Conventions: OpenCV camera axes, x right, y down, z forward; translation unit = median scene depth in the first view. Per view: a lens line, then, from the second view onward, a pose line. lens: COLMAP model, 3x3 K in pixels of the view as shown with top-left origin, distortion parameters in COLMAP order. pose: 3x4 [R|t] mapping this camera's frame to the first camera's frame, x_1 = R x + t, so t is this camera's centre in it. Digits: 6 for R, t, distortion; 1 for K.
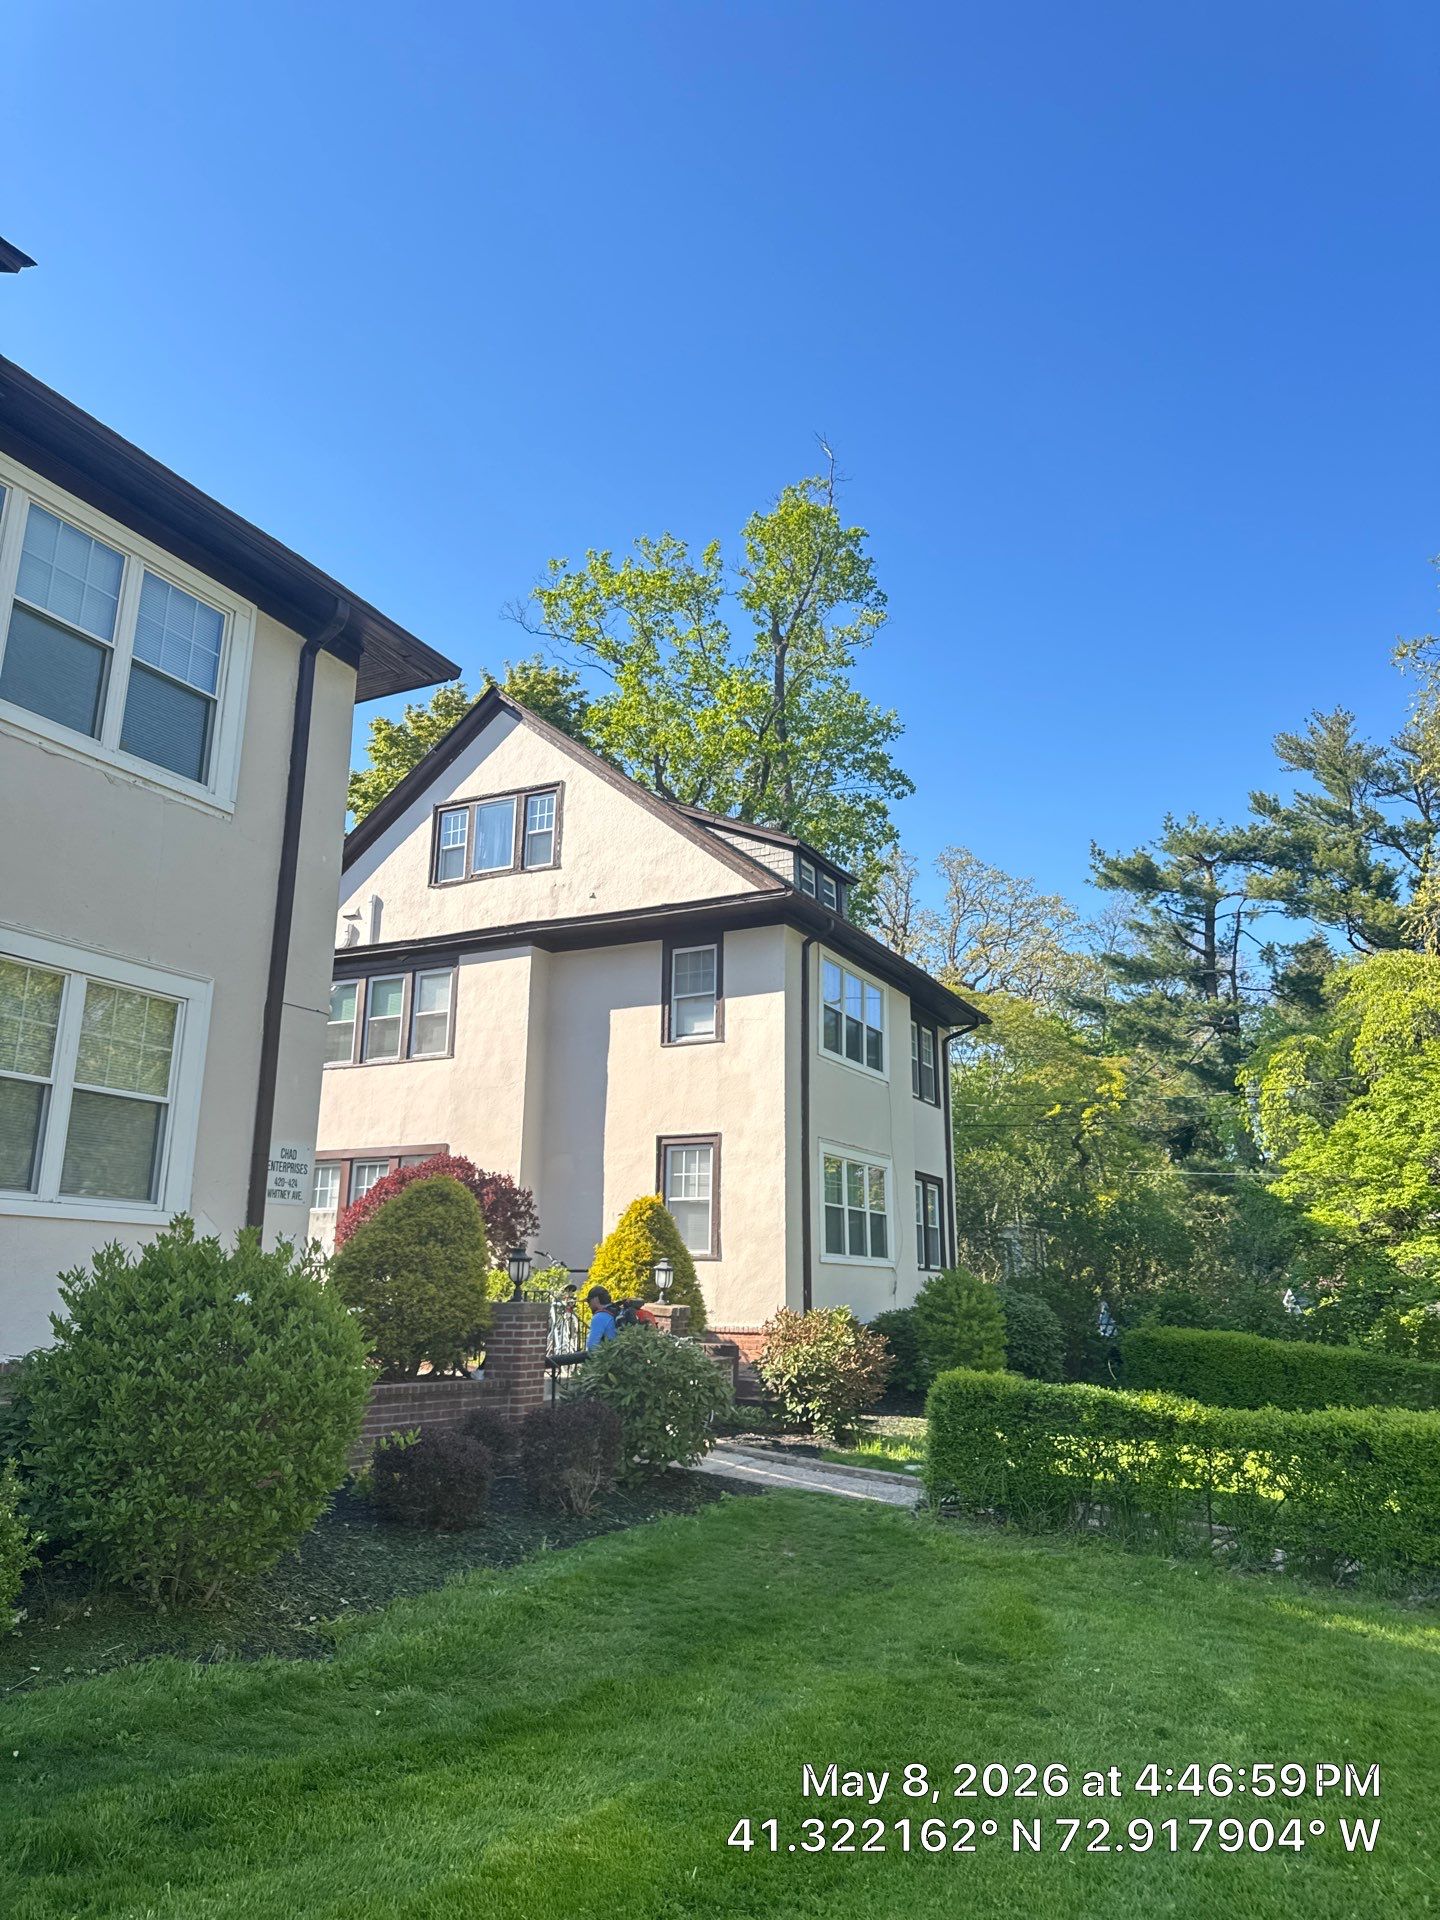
lens RADIAL K [[1373.3, 0, 716.8], [0, 1373.3, 924.2], [0, 0, 1]] dist [0.168244, -0.281513]
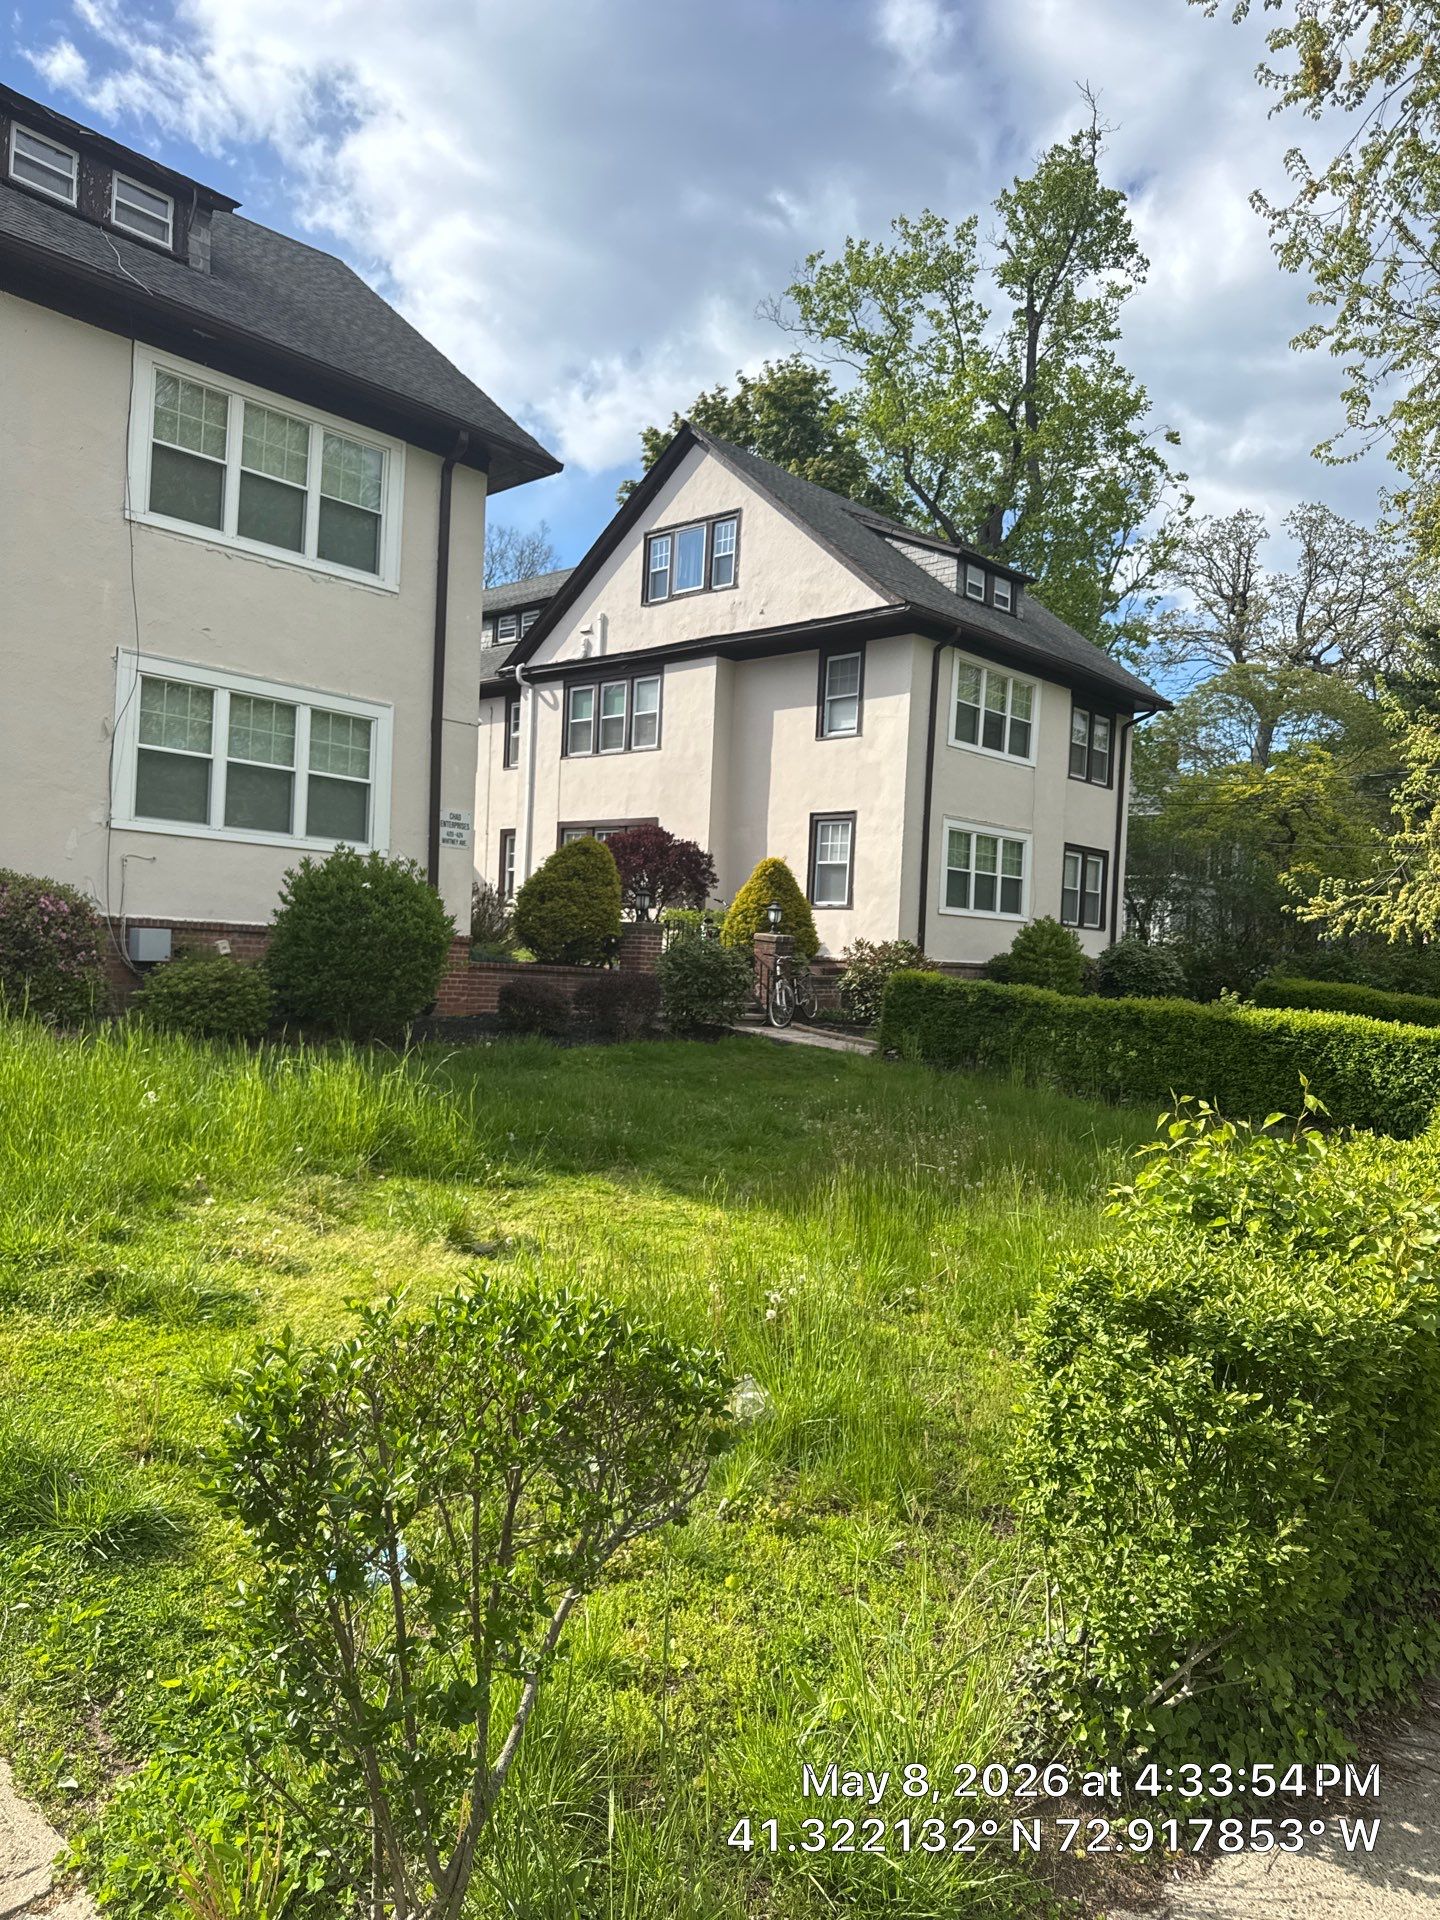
lens RADIAL K [[1352.7, 0, 720.0], [0, 1352.7, 960.0], [0, 0, 1]] dist [0.119312, -0.261706]
pose [[0.970033, 0.030549, -0.241047, 0.163164], [0.031500, 0.967881, 0.249426, -0.023346], [0.240925, -0.249545, 0.937914, -0.182975]]
